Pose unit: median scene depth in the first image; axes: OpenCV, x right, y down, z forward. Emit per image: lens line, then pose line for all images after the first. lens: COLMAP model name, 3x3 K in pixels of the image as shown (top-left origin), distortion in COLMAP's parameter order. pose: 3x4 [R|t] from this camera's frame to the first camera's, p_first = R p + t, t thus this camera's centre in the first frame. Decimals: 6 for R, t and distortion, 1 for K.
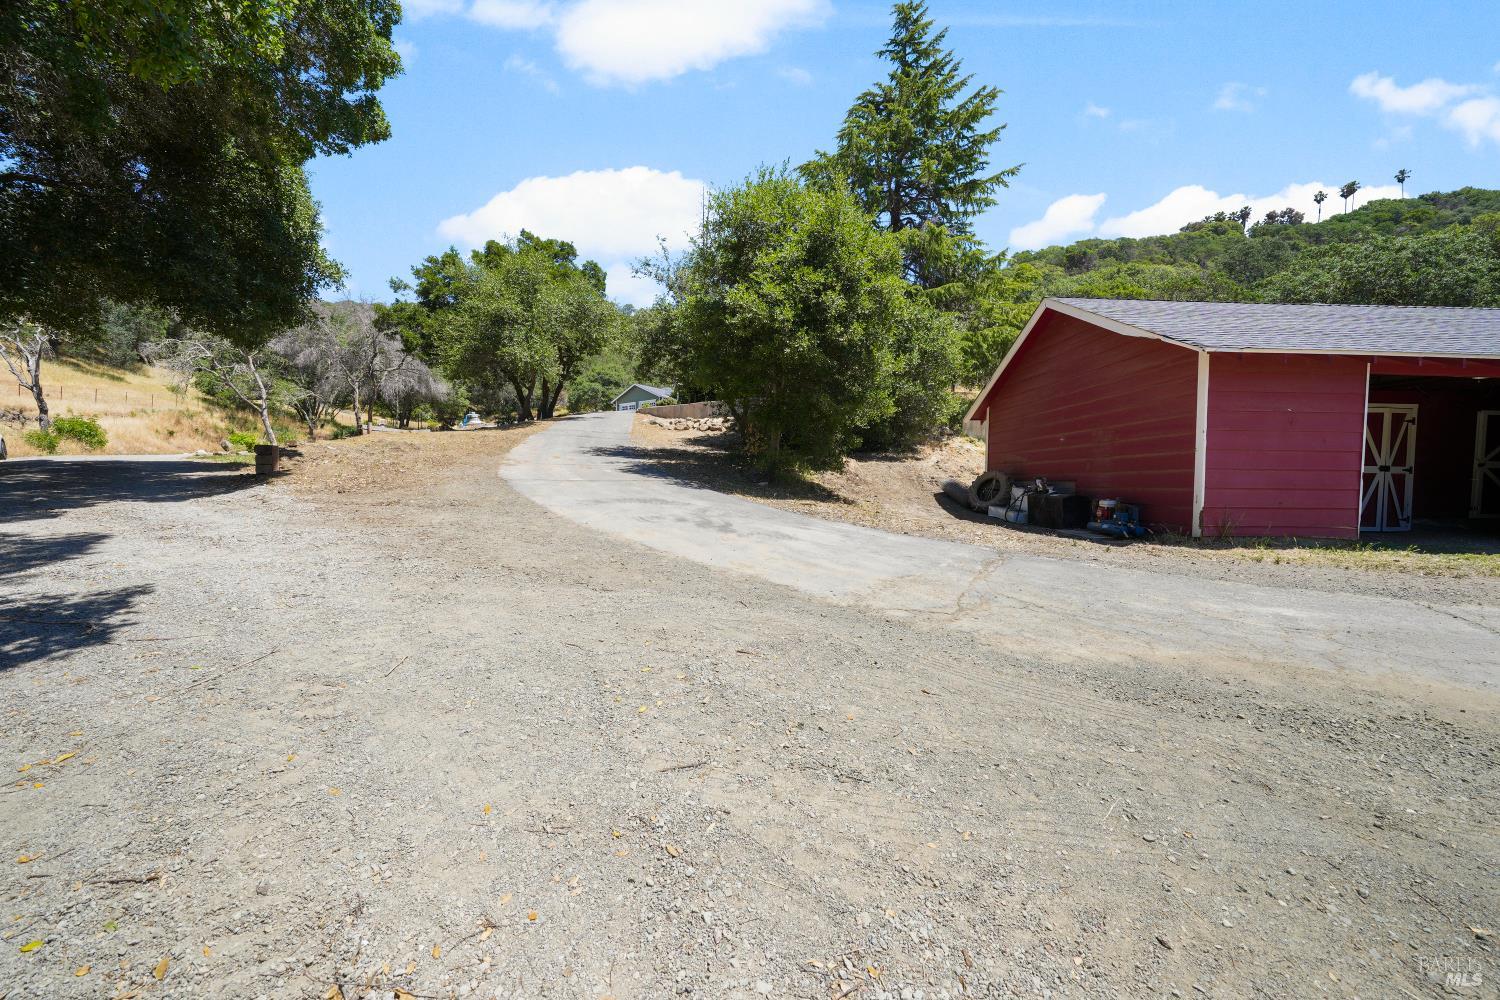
lens RADIAL K [[527.0, 0, 749.1], [0, 527.0, 505.9], [0, 0, 1]] dist [-0.025051, 0.002359]
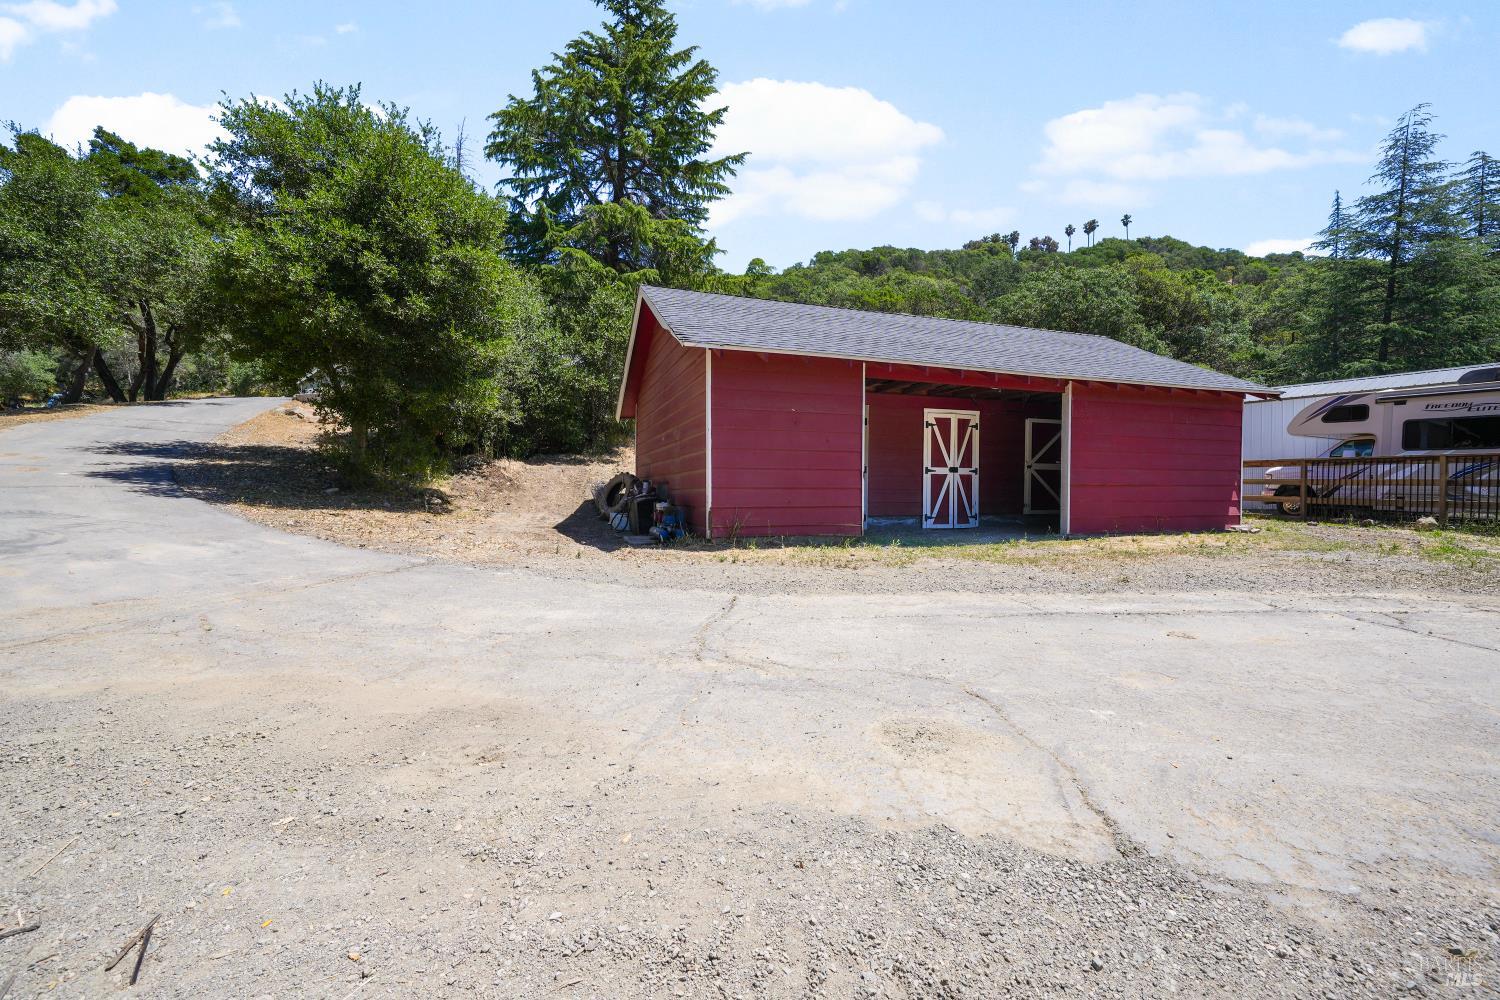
lens RADIAL K [[607.1, 0, 731.3], [0, 607.1, 500.3], [0, 0, 1]] dist [0.001997, 0.000081]
pose [[0.945926, -0.014392, 0.324062, 0.329727], [0.024189, 0.999363, -0.026224, 0.011705], [-0.323479, 0.032645, 0.945672, -0.052166]]
